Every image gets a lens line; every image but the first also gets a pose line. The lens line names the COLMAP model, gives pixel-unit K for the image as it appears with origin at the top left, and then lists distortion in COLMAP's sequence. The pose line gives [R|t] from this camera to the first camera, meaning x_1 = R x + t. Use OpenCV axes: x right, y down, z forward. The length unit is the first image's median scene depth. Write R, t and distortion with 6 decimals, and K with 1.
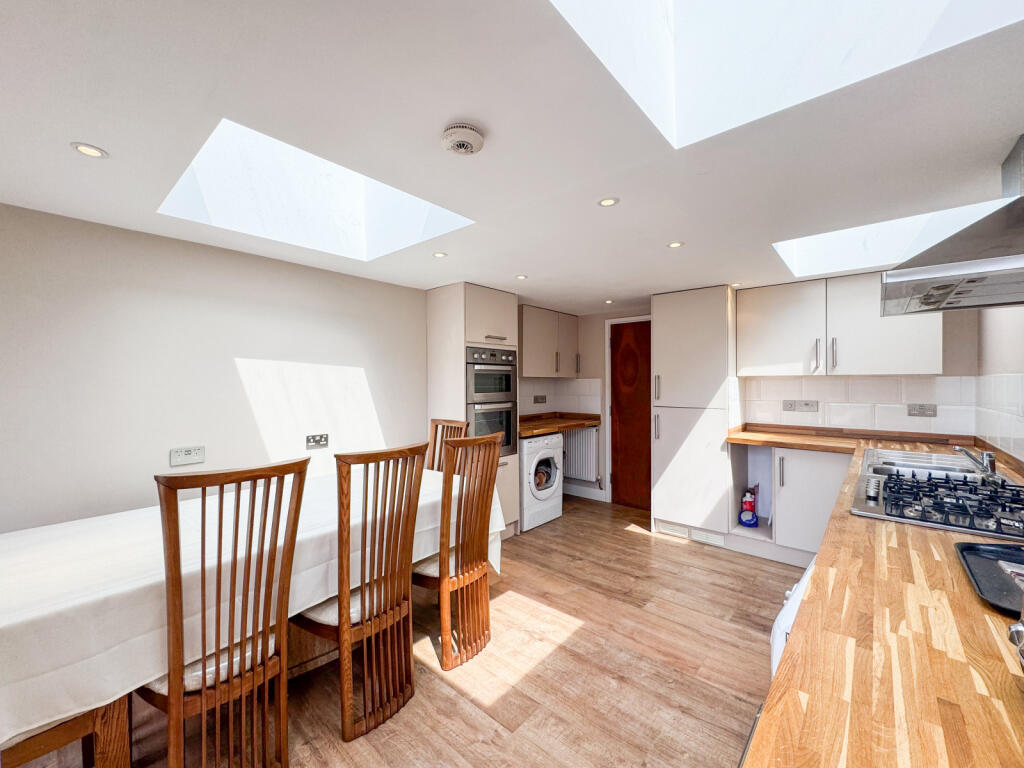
lens RADIAL K [[412.6, 0, 506.7], [0, 412.6, 381.1], [0, 0, 1]] dist [-0.000293, 0.000180]
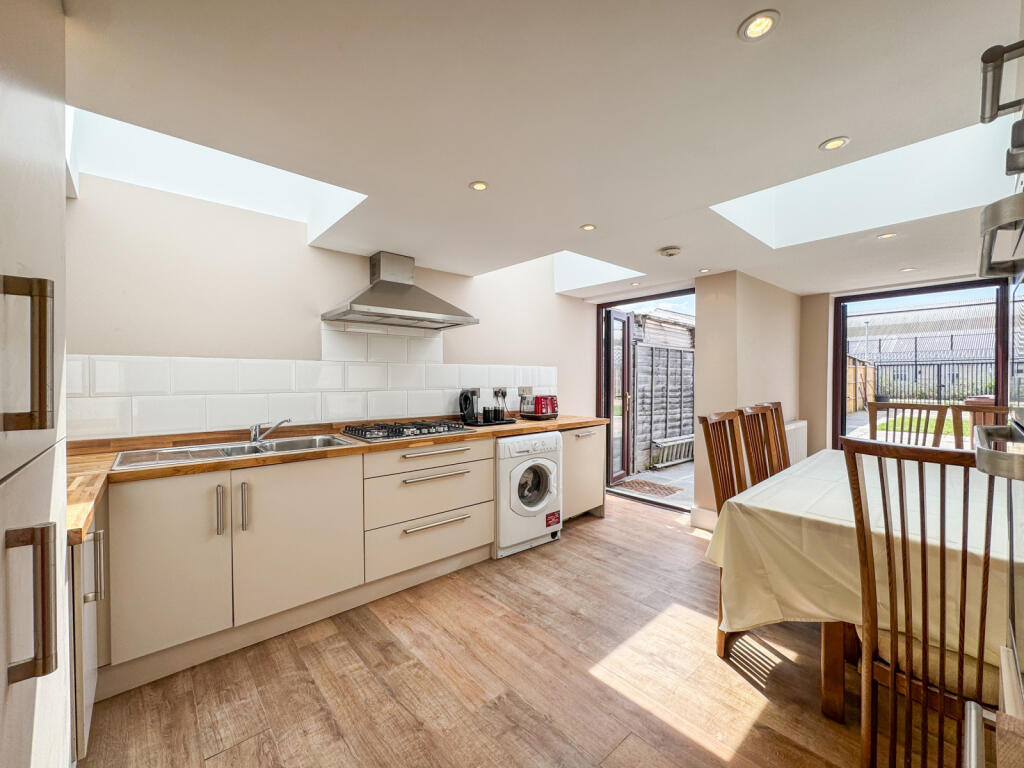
lens RADIAL K [[412.6, 0, 513.7], [0, 412.6, 385.6], [0, 0, 1]] dist [-0.000293, 0.000180]
pose [[-0.993672, 0.004424, 0.112236, 0.209434], [0.006103, 0.999875, 0.014618, 0.033139], [-0.112158, 0.015210, -0.993574, 1.455777]]
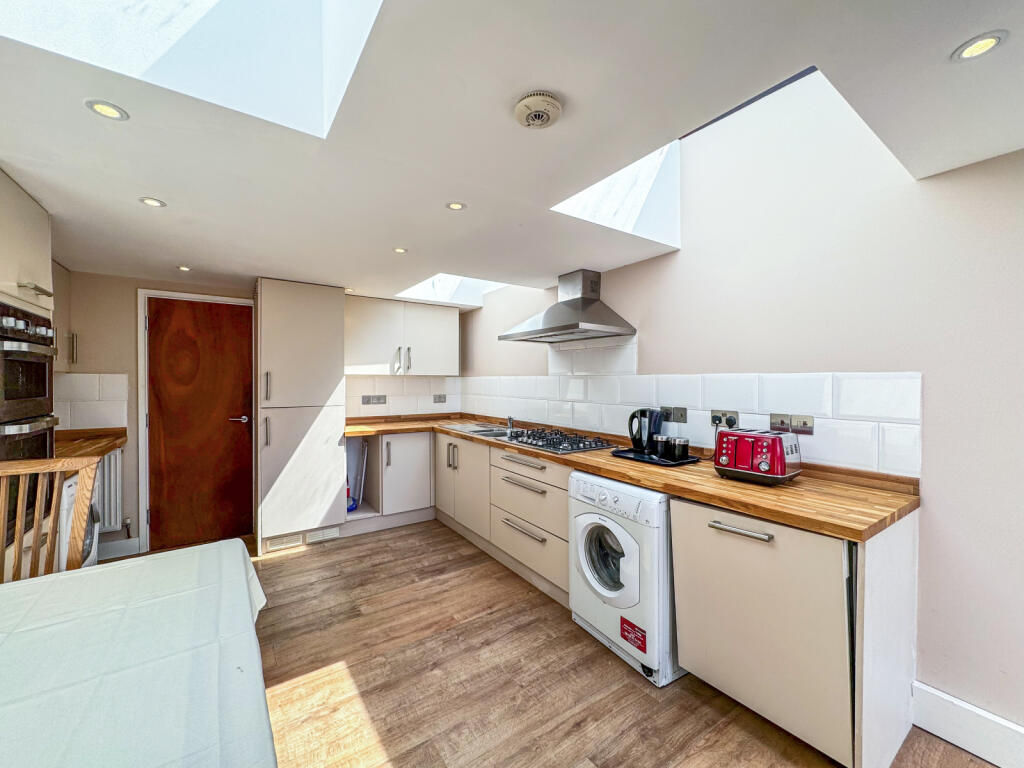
lens RADIAL K [[412.6, 0, 513.2], [0, 412.6, 381.6], [0, 0, 1]] dist [-0.000293, 0.000180]
pose [[0.237665, 0.000891, 0.971347, -0.455981], [-0.004569, 0.999990, 0.000200, 0.004954], [-0.971337, -0.004486, 0.237666, 0.378117]]
